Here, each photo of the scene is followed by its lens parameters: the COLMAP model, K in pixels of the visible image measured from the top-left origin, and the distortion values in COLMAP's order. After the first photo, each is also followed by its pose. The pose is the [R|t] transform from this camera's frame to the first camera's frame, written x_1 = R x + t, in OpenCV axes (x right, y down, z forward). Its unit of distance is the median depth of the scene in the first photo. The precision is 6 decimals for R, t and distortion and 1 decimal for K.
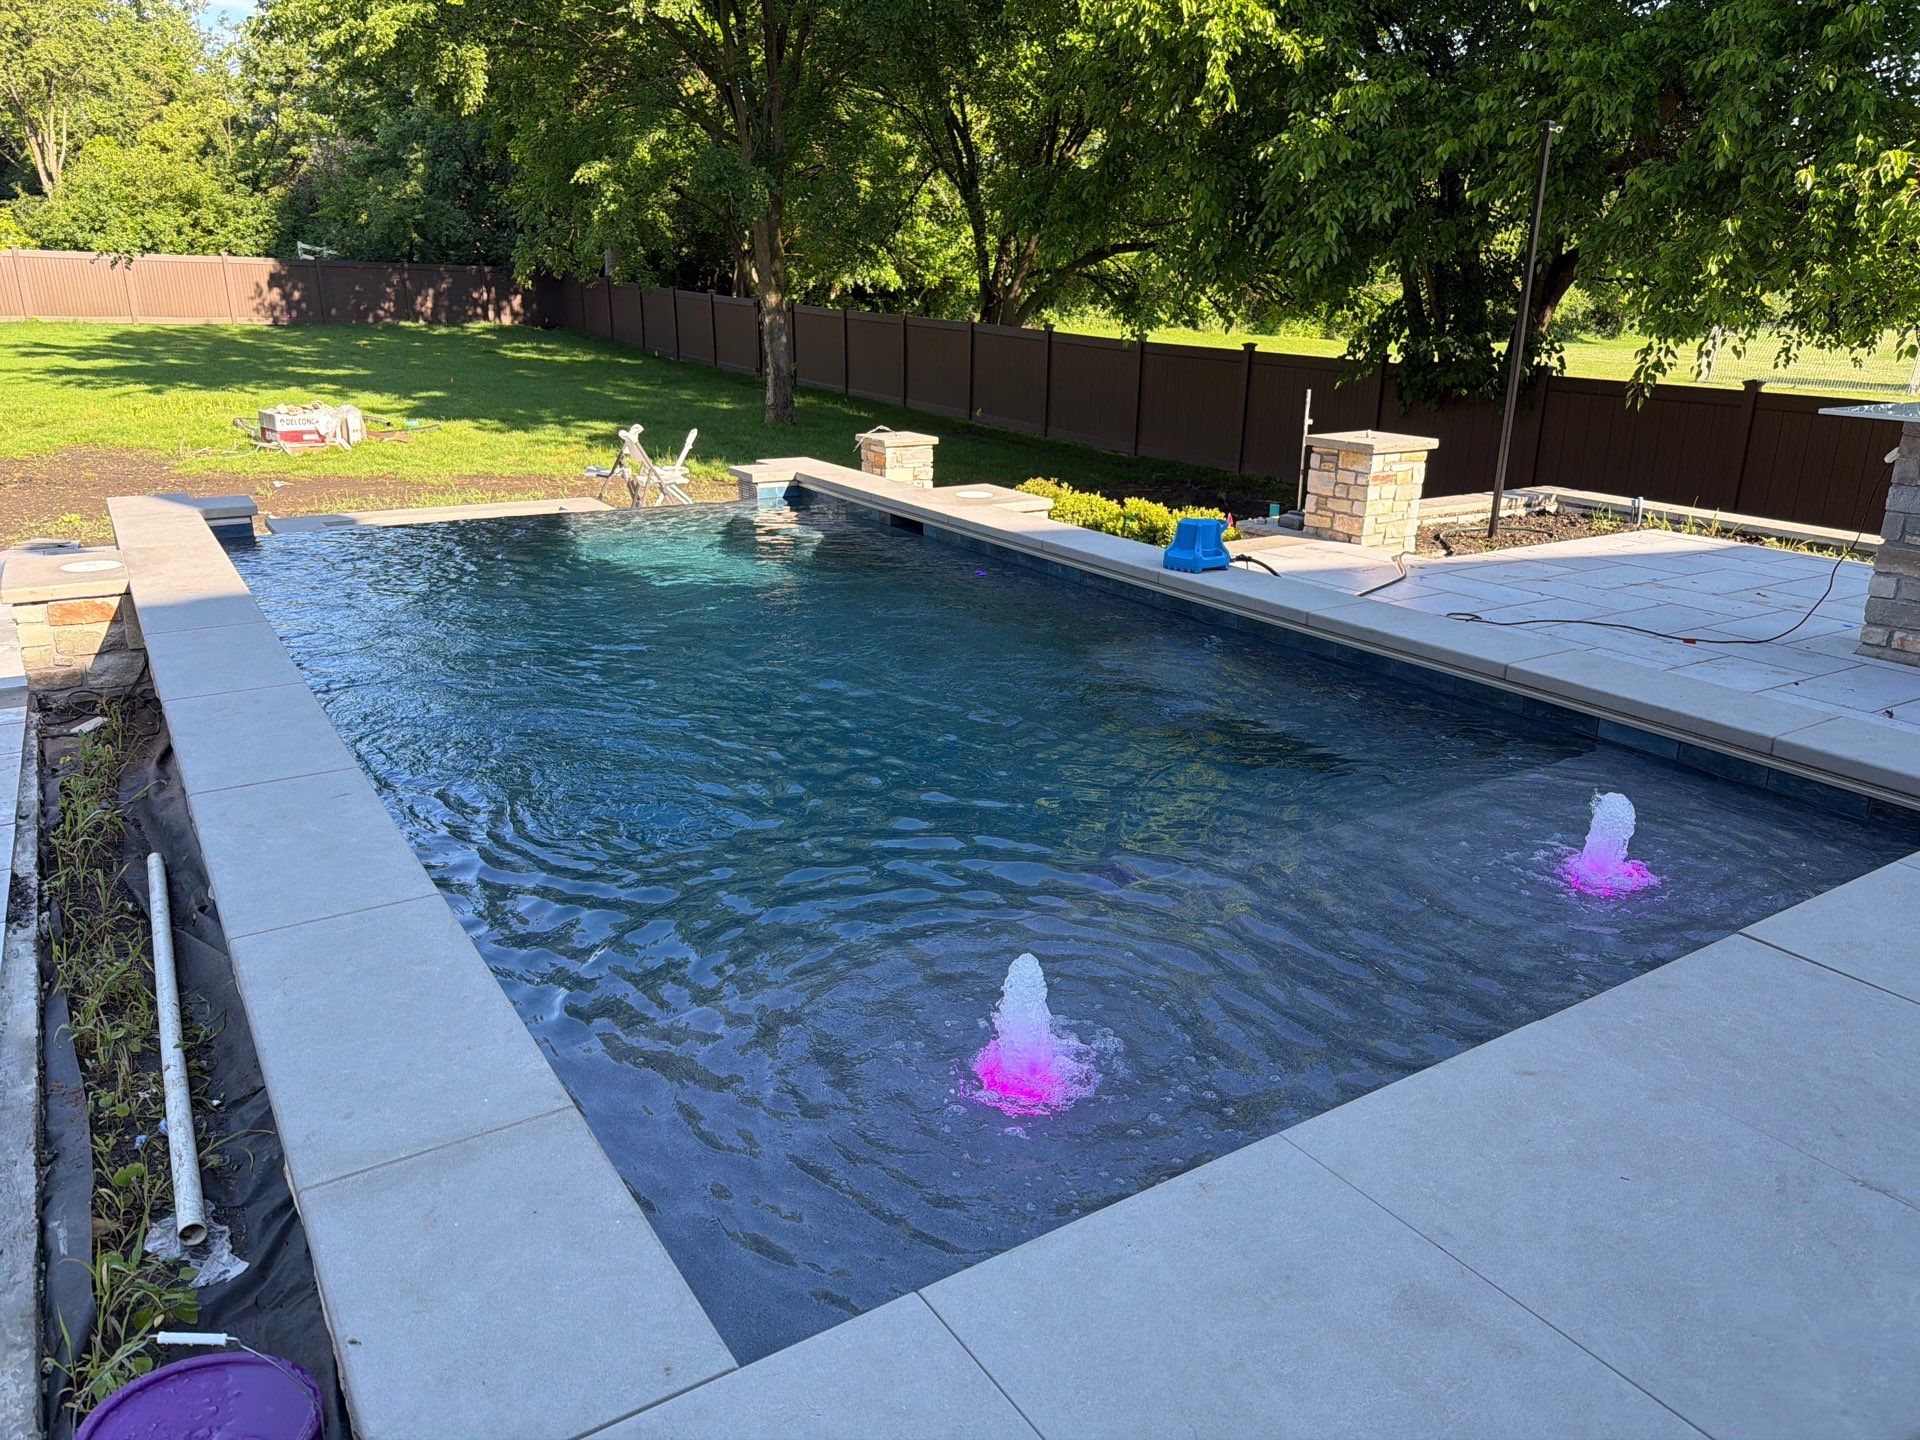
lens RADIAL K [[1355.8, 0, 957.8], [0, 1355.8, 705.4], [0, 0, 1]] dist [0.035352, -0.059882]
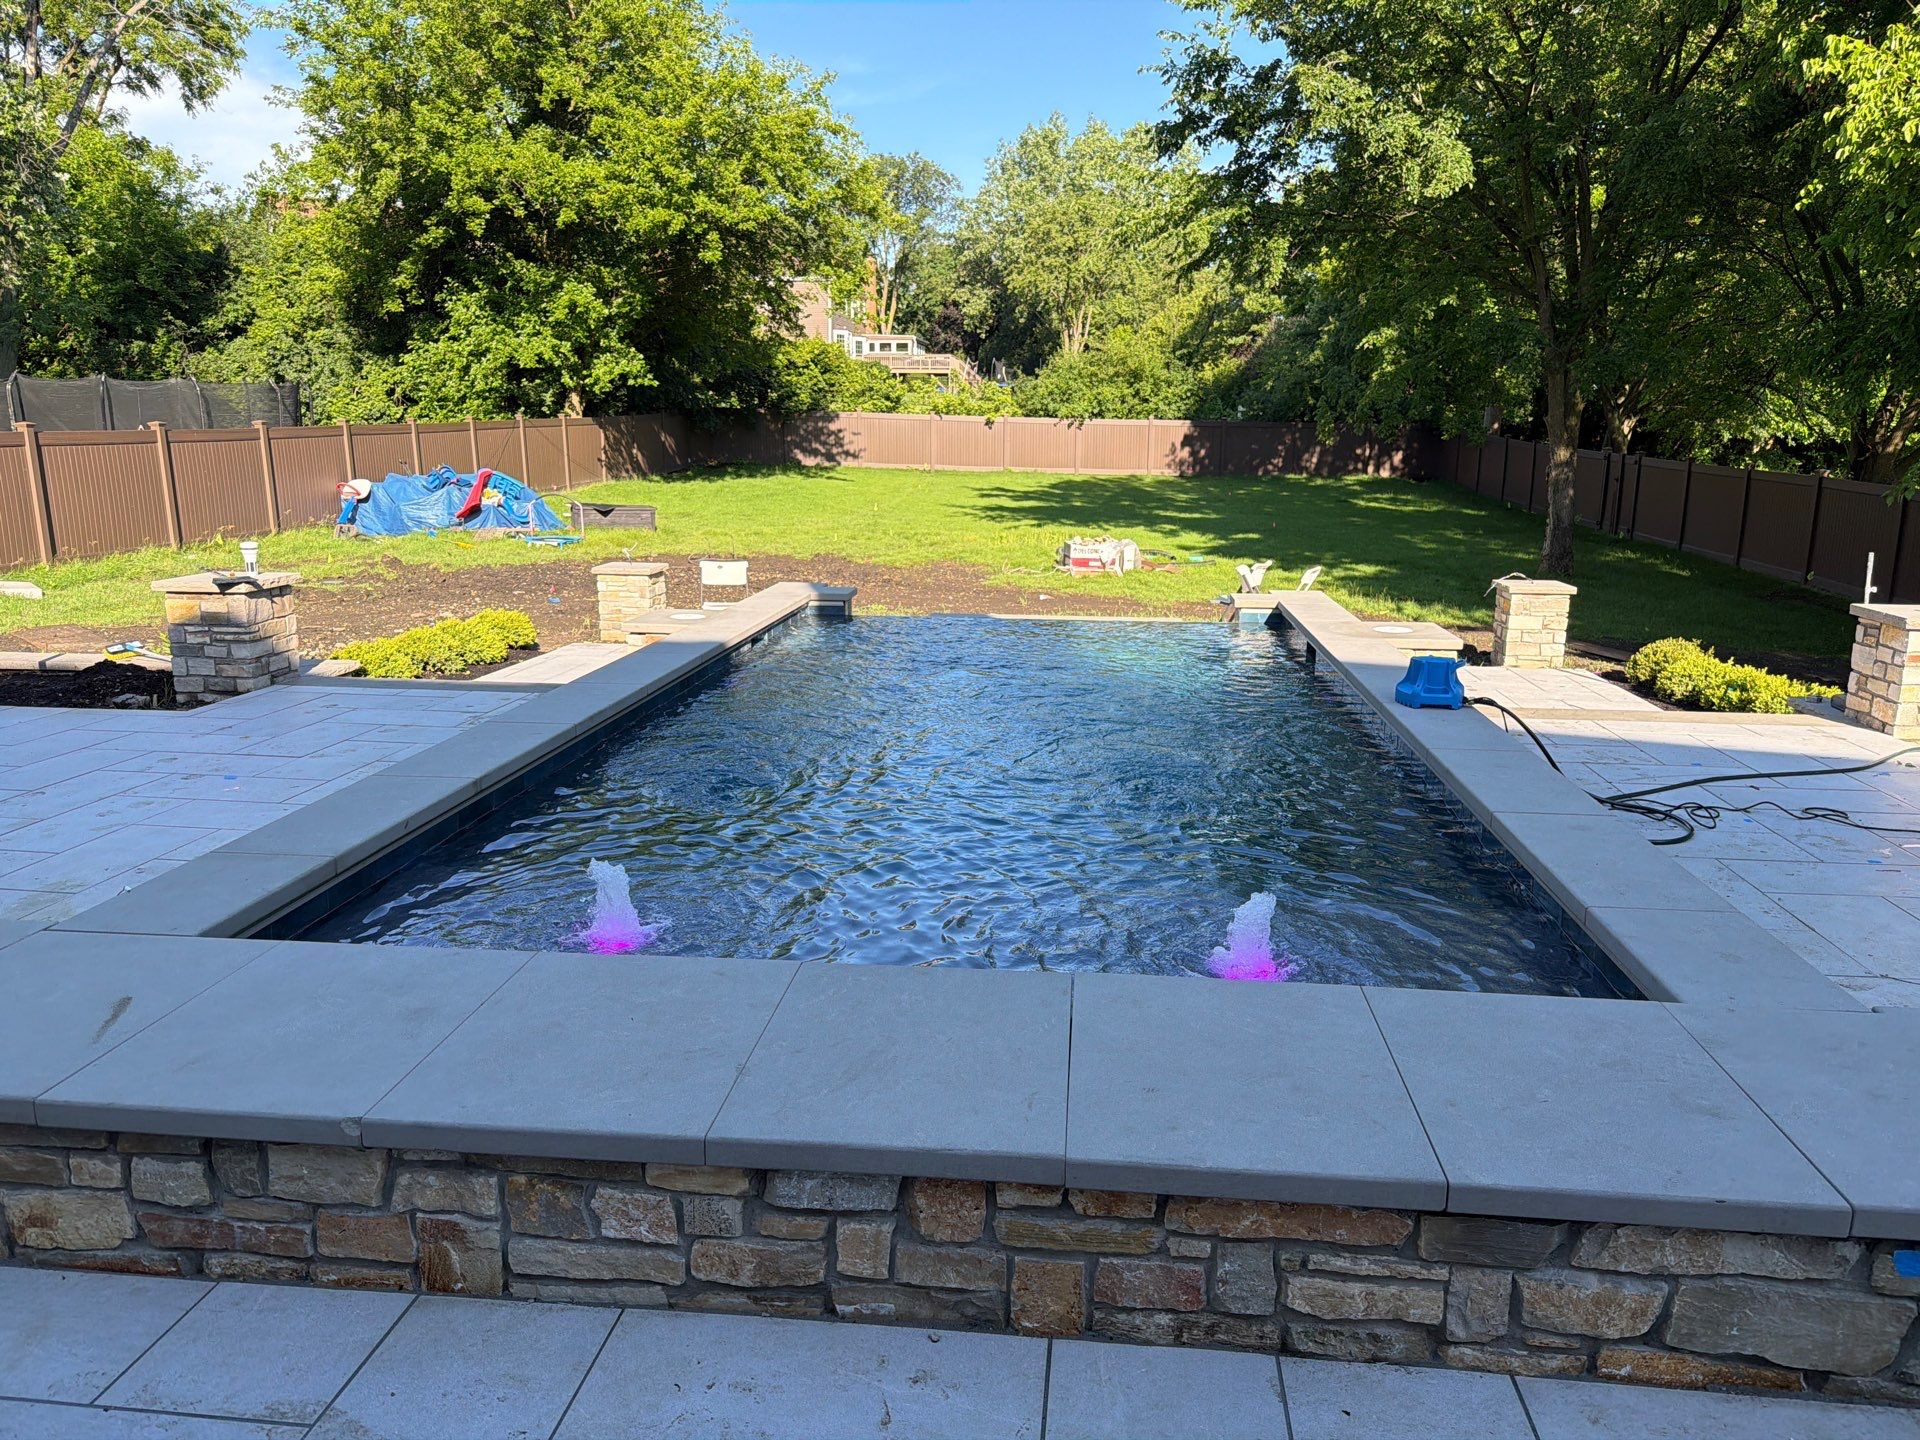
lens RADIAL K [[1335.8, 0, 951.7], [0, 1335.8, 715.0], [0, 0, 1]] dist [0.053284, -0.060914]
pose [[0.775683, 0.123289, -0.618964, 0.123223], [-0.184438, 0.982203, -0.035496, 0.001929], [0.603572, 0.141694, 0.784617, -0.000974]]
